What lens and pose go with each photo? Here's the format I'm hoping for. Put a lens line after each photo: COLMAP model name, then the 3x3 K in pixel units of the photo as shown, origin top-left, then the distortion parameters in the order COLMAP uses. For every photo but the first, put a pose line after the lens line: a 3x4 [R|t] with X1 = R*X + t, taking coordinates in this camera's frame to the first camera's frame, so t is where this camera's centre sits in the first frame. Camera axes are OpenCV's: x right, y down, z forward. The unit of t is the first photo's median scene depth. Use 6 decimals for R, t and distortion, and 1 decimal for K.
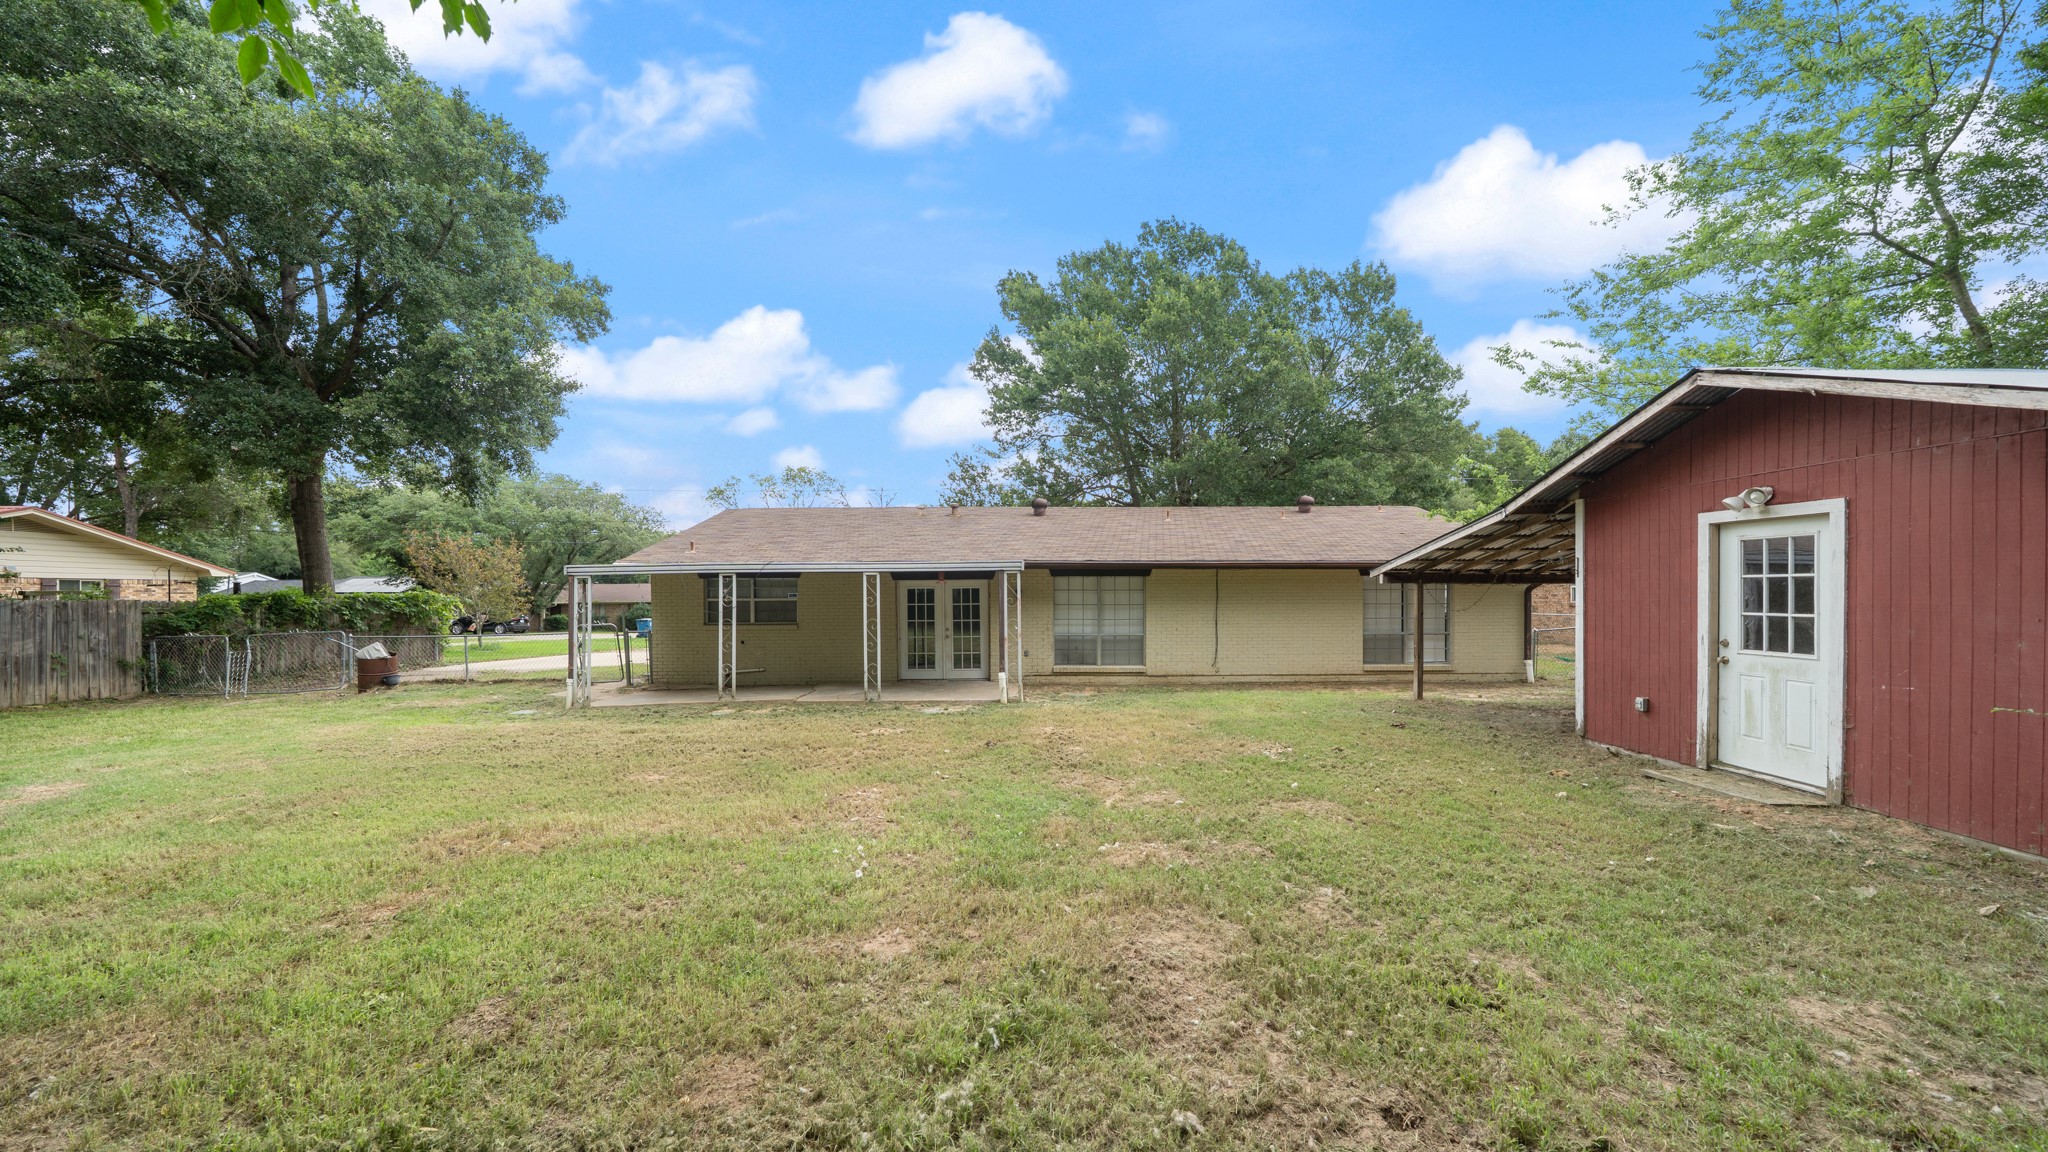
lens RADIAL K [[706.9, 0, 1024.7], [0, 706.9, 594.3], [0, 0, 1]] dist [-0.011381, 0.000776]
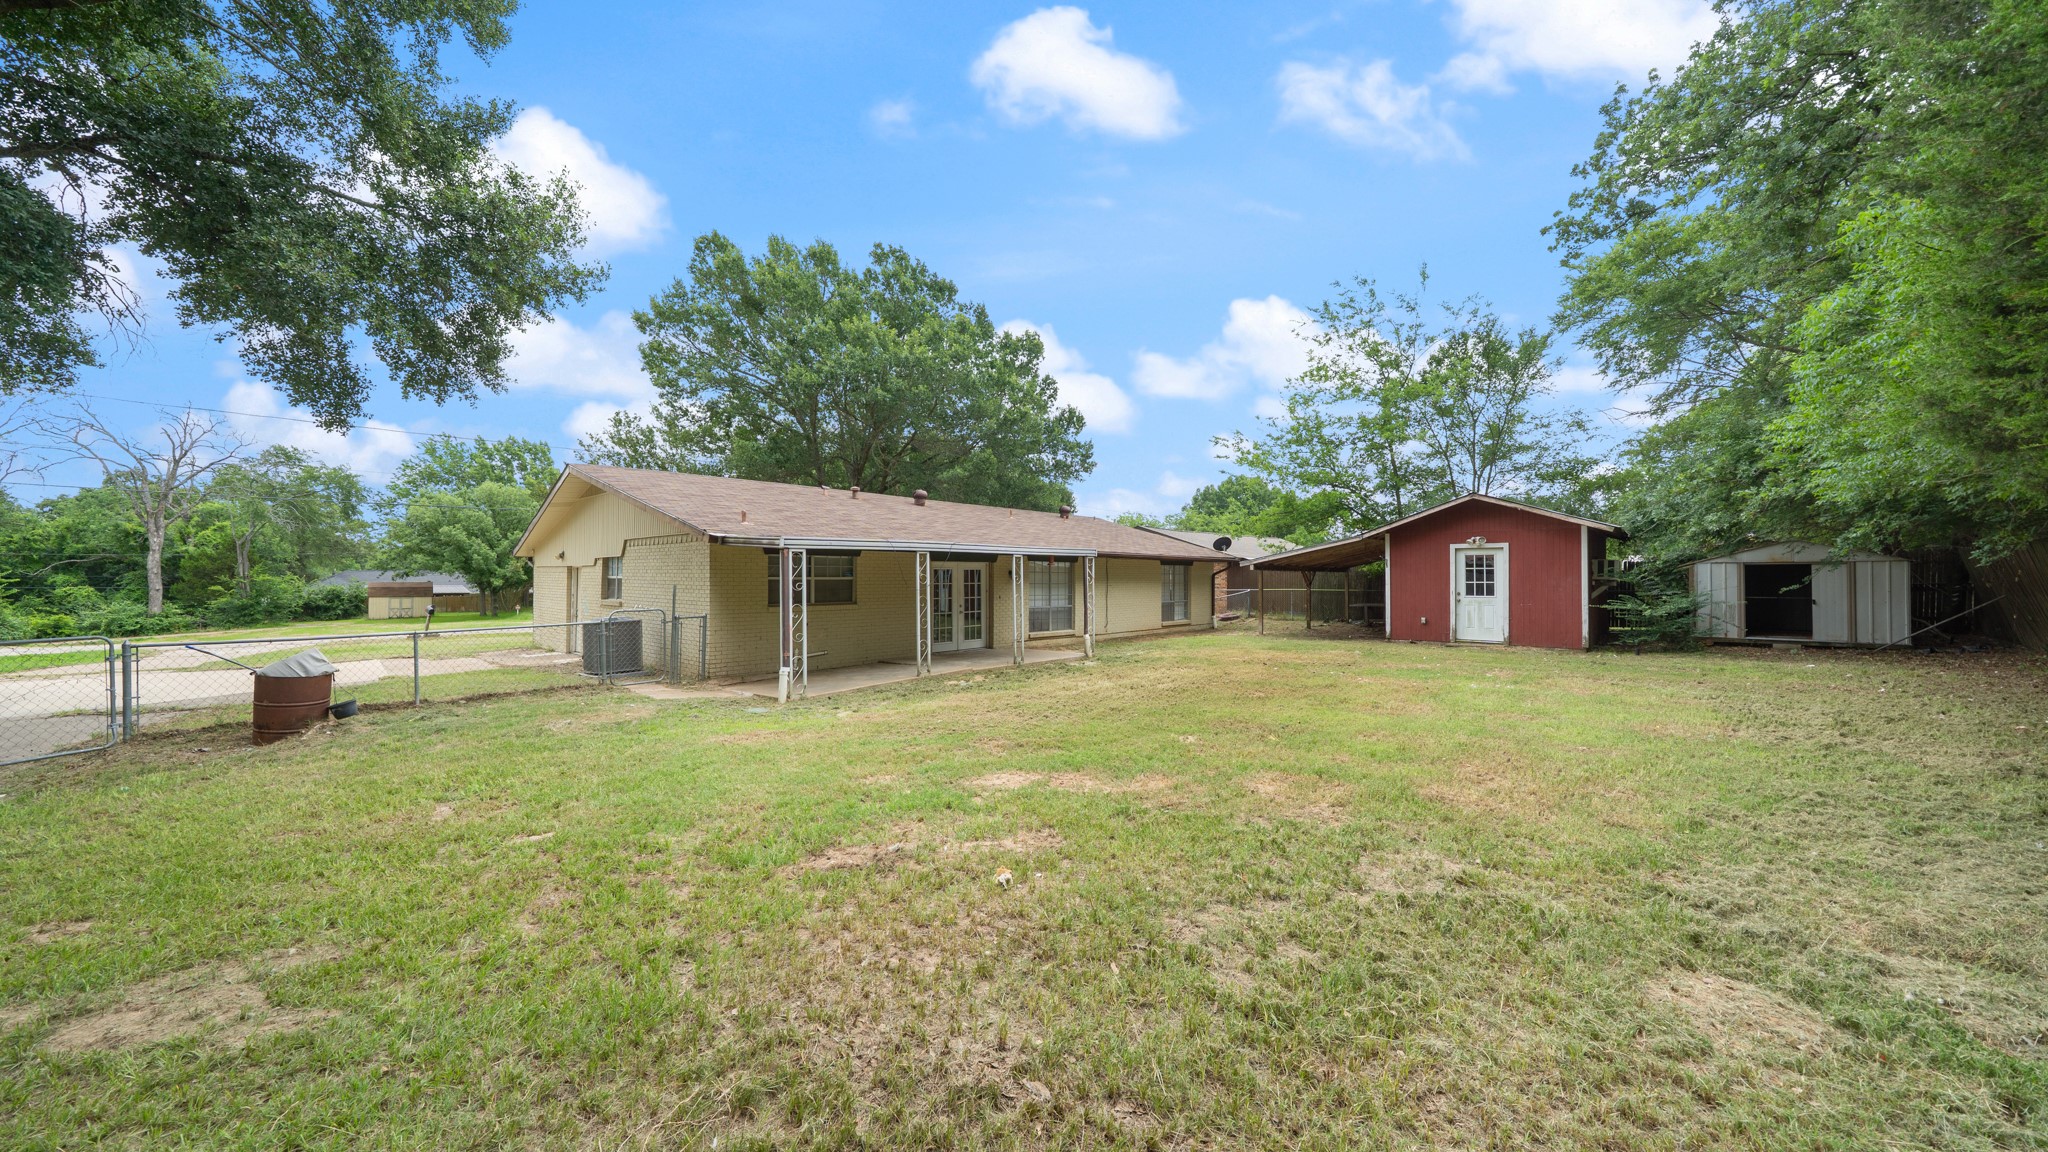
lens RADIAL K [[706.9, 0, 1027.7], [0, 706.9, 570.9], [0, 0, 1]] dist [-0.011381, 0.000776]
pose [[0.683113, 0.012415, 0.730207, -1.525709], [-0.001349, 0.999875, -0.015738, 0.020527], [-0.730311, 0.009766, 0.683045, 0.275780]]
